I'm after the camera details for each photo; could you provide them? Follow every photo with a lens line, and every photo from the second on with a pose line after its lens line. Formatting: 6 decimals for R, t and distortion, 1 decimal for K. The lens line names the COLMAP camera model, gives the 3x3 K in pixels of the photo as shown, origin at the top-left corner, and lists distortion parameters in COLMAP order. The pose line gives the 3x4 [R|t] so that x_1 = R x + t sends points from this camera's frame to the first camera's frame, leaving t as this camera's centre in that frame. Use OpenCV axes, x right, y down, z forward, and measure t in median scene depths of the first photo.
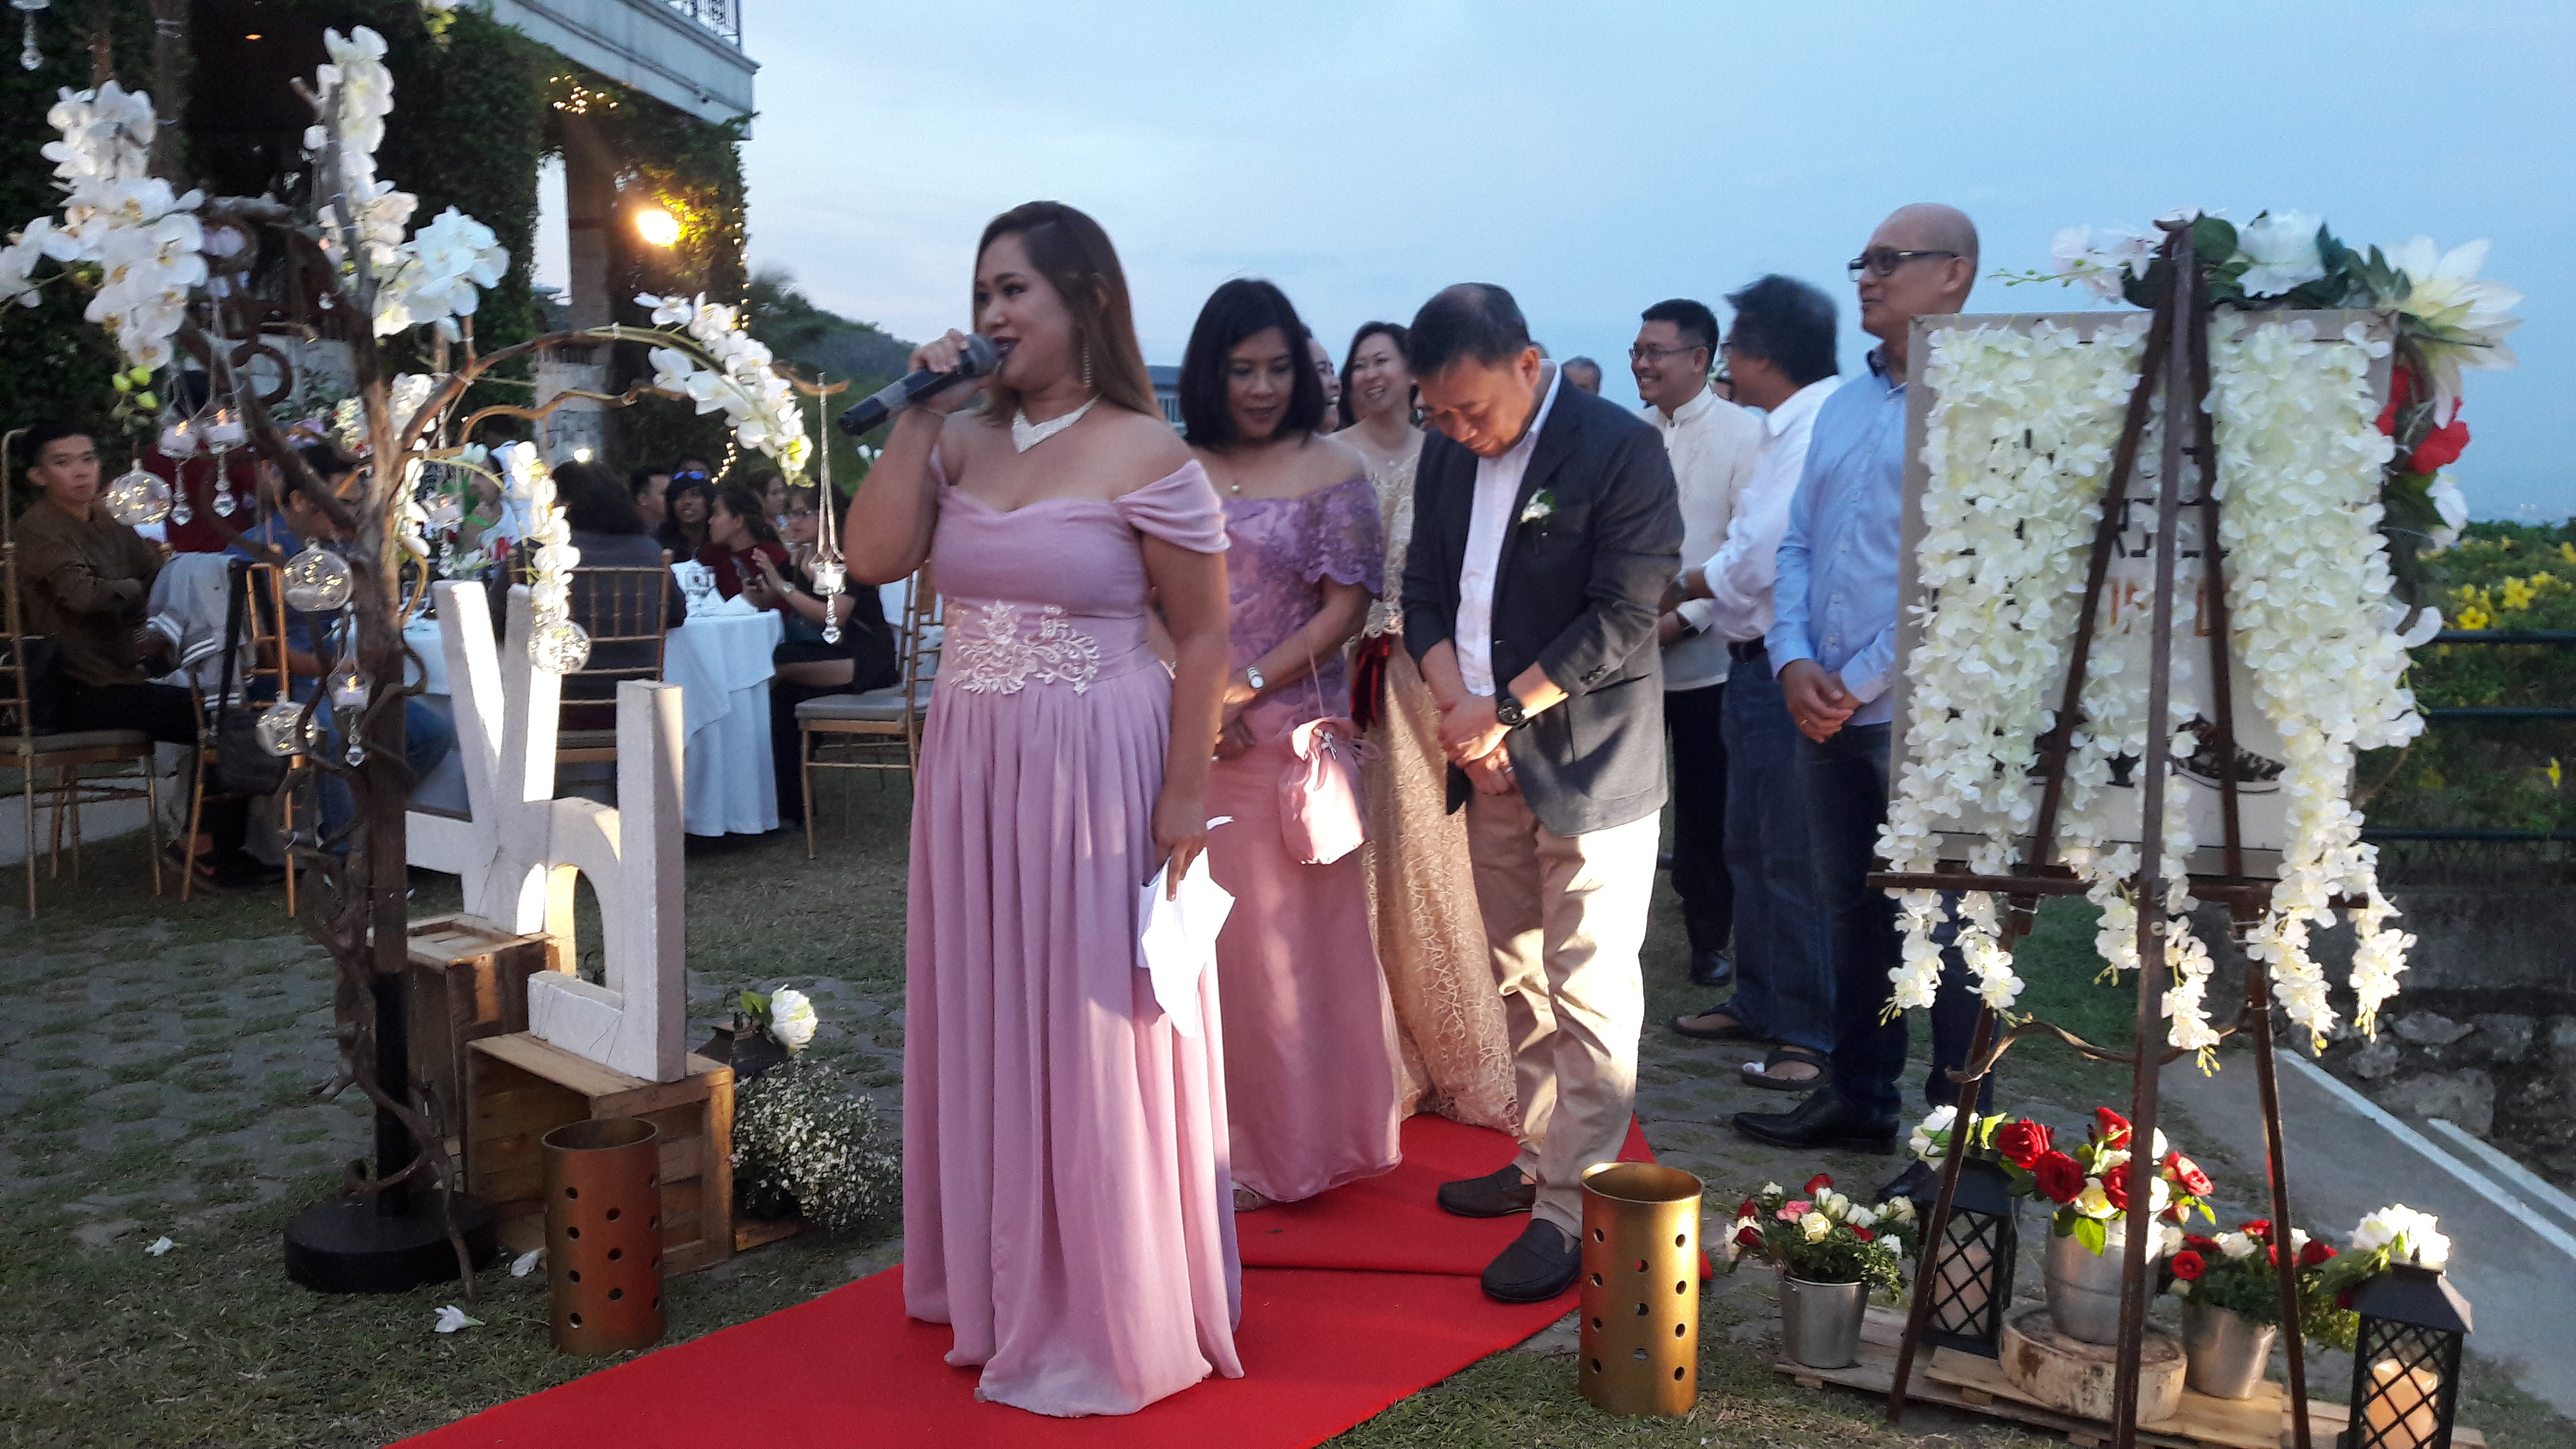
lens RADIAL K [[2136.6, 0, 1276.0], [0, 2136.6, 766.9], [0, 0, 1]] dist [0.031106, -0.068559]
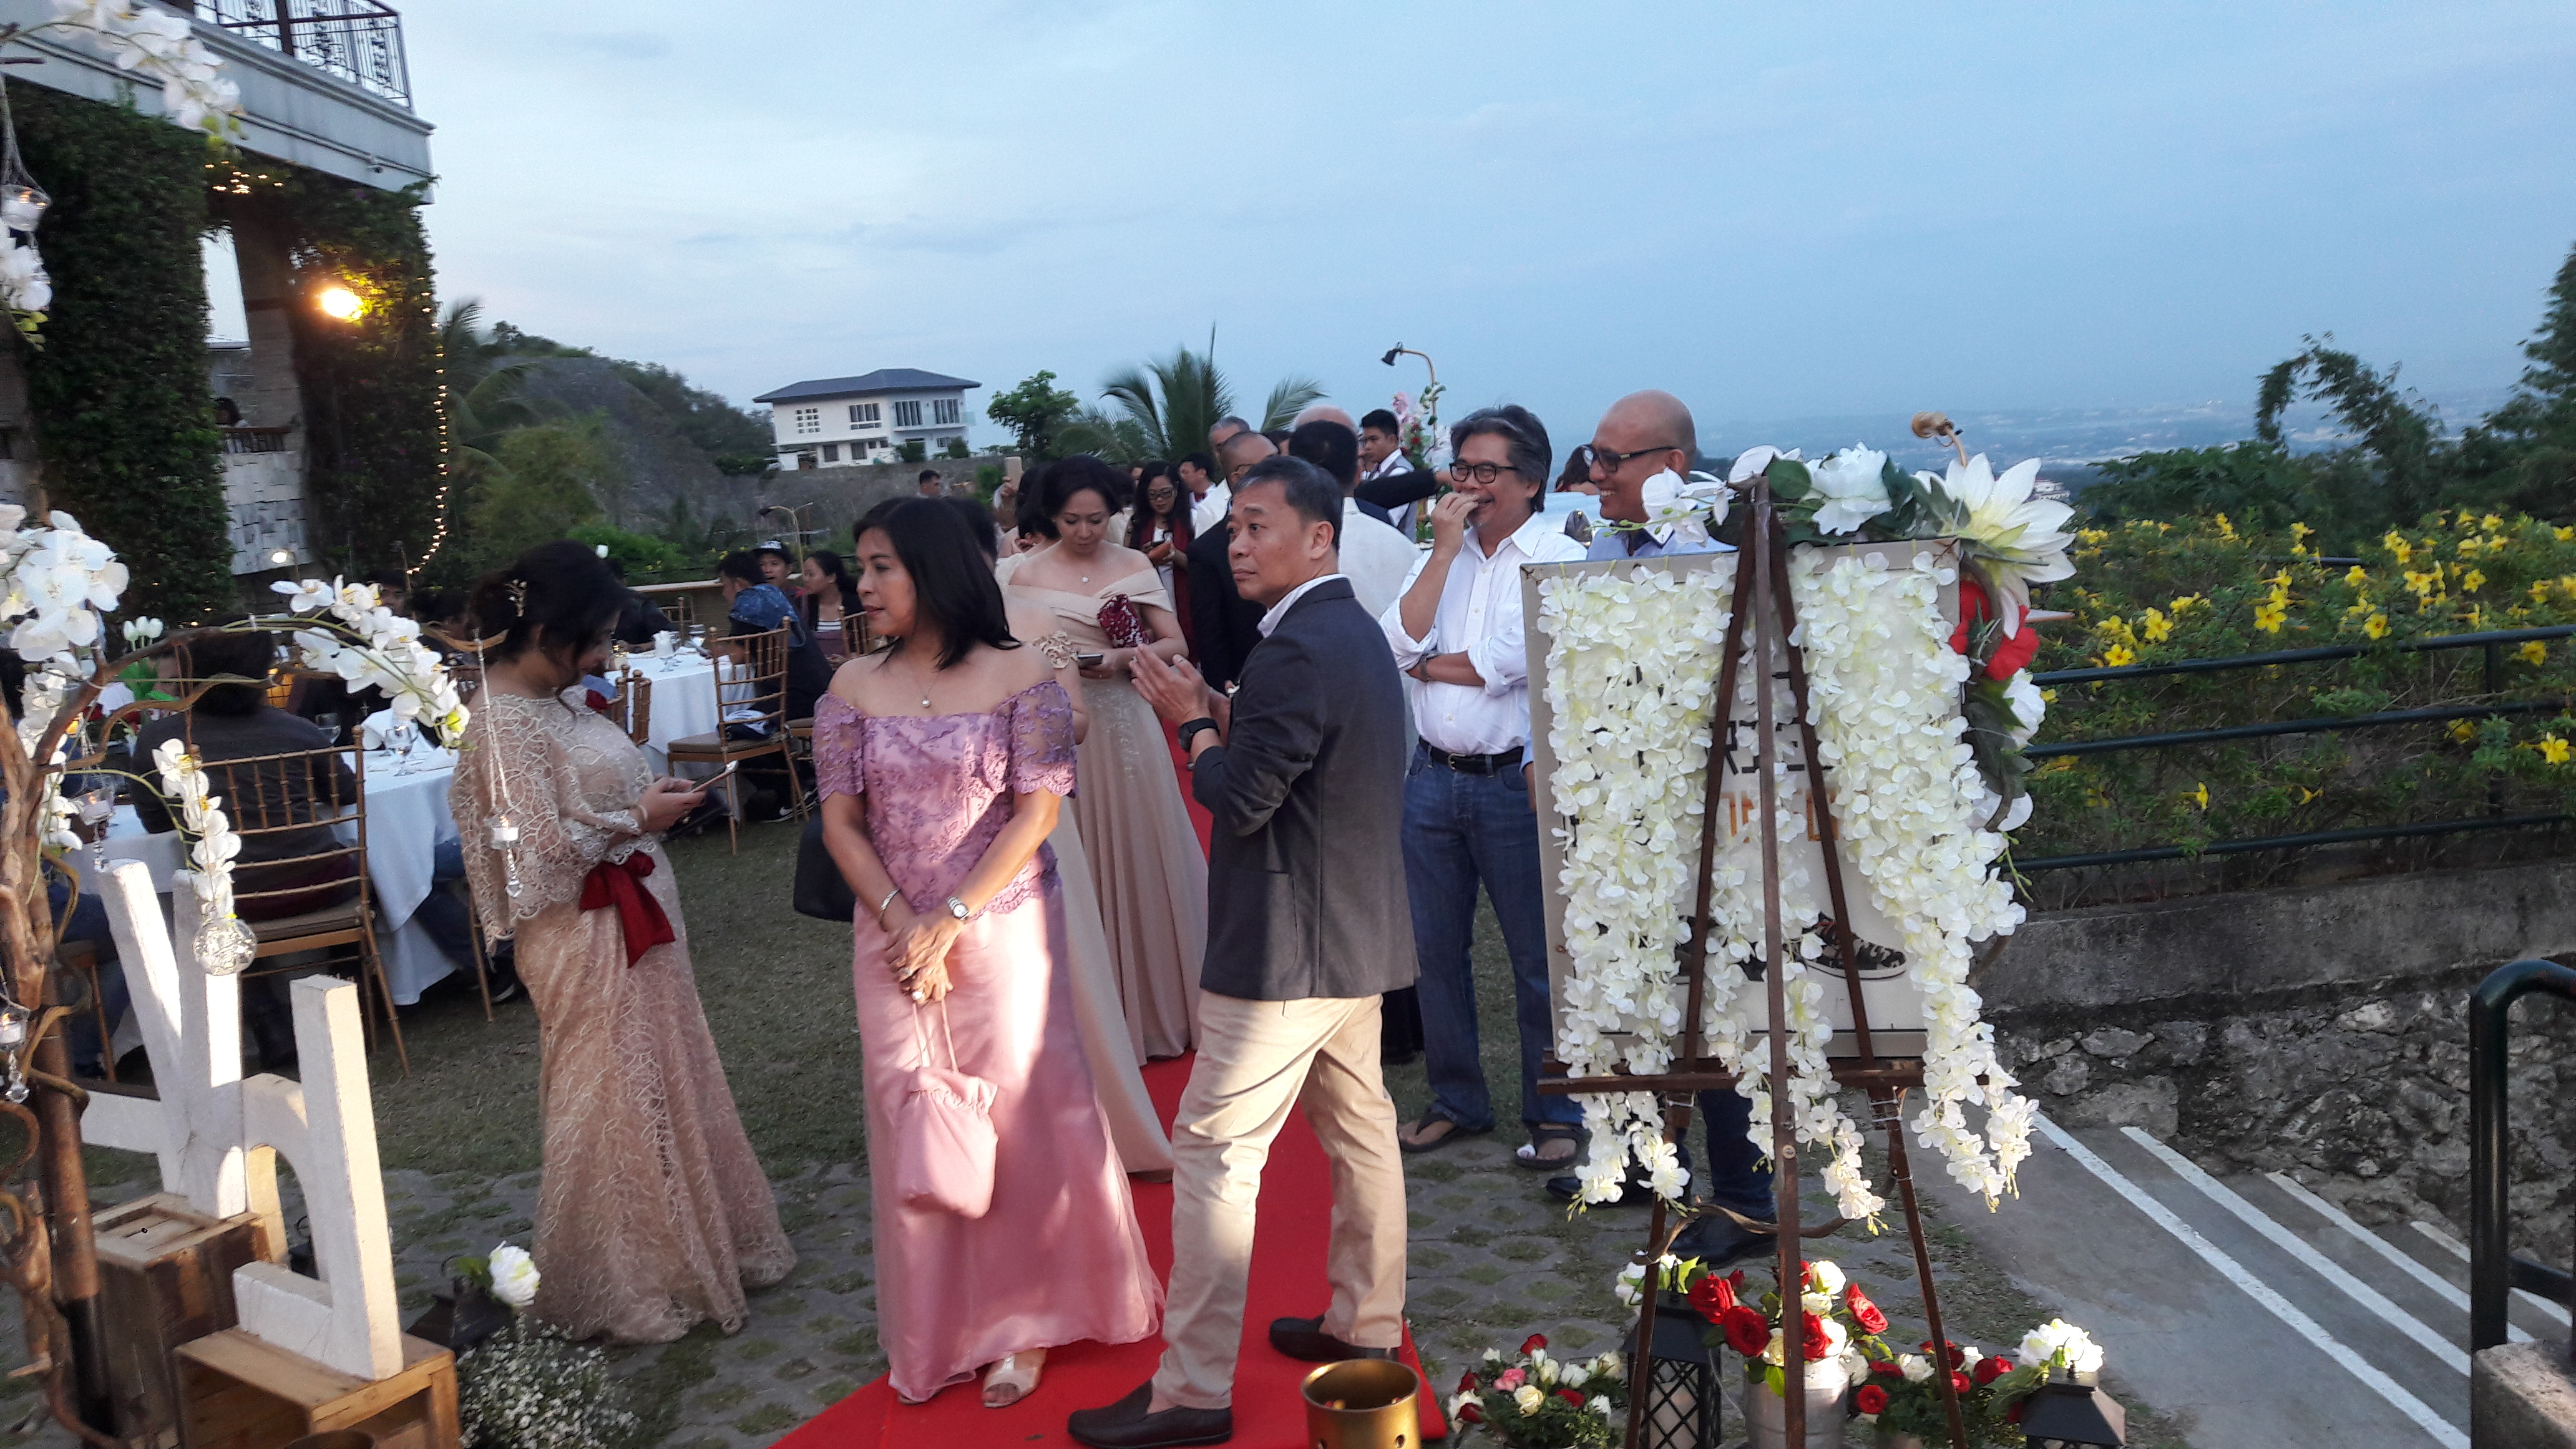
lens RADIAL K [[2149.5, 0, 1278.7], [0, 2149.5, 762.2], [0, 0, 1]] dist [-0.003094, 0.005914]
pose [[0.989984, -0.094878, 0.104546, 0.050942], [0.094027, 0.995484, 0.013055, -0.118565], [-0.105313, -0.003094, 0.994434, -0.027414]]
